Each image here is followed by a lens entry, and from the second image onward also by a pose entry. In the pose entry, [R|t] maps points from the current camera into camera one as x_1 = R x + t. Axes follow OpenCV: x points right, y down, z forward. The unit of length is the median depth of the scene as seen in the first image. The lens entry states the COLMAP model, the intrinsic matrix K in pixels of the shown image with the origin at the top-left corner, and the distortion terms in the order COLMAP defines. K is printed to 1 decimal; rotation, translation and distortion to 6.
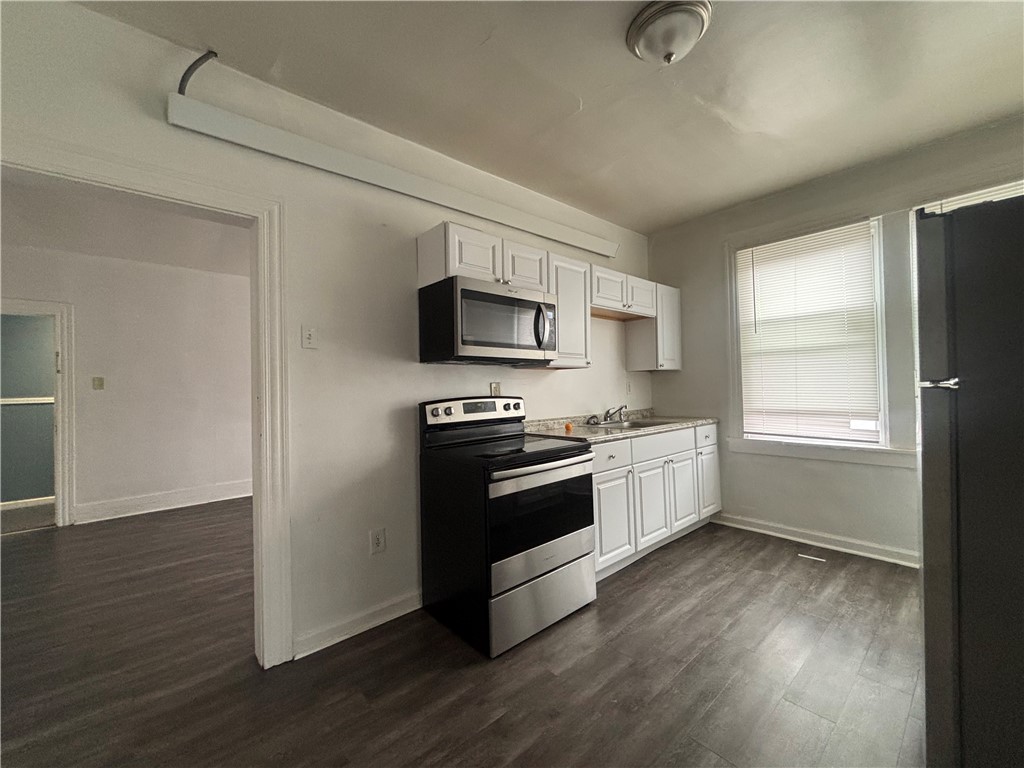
lens RADIAL K [[411.7, 0, 510.6], [0, 411.7, 381.5], [0, 0, 1]] dist [-0.001324, -0.000049]
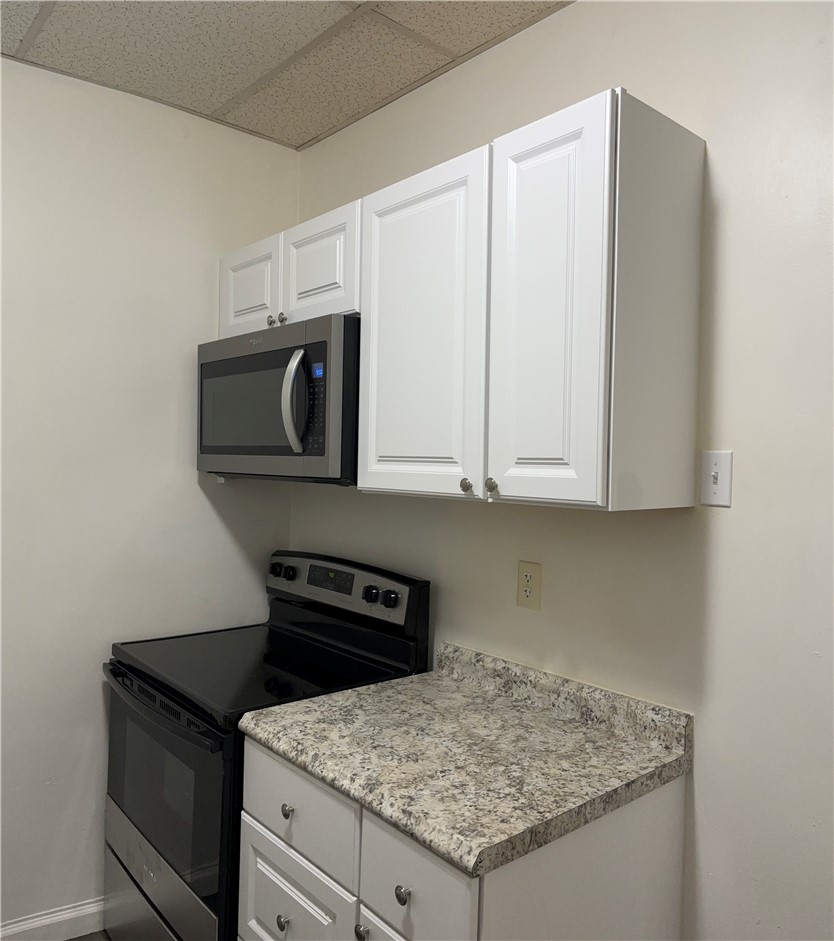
lens RADIAL K [[775.0, 0, 417.0], [0, 775.0, 470.5], [0, 0, 1]] dist [0.002295, 0.000736]
pose [[-0.029204, 0.033253, -0.999020, 0.801086], [-0.011050, 0.999375, 0.033588, -0.093303], [0.999512, 0.012020, -0.028819, 1.095397]]
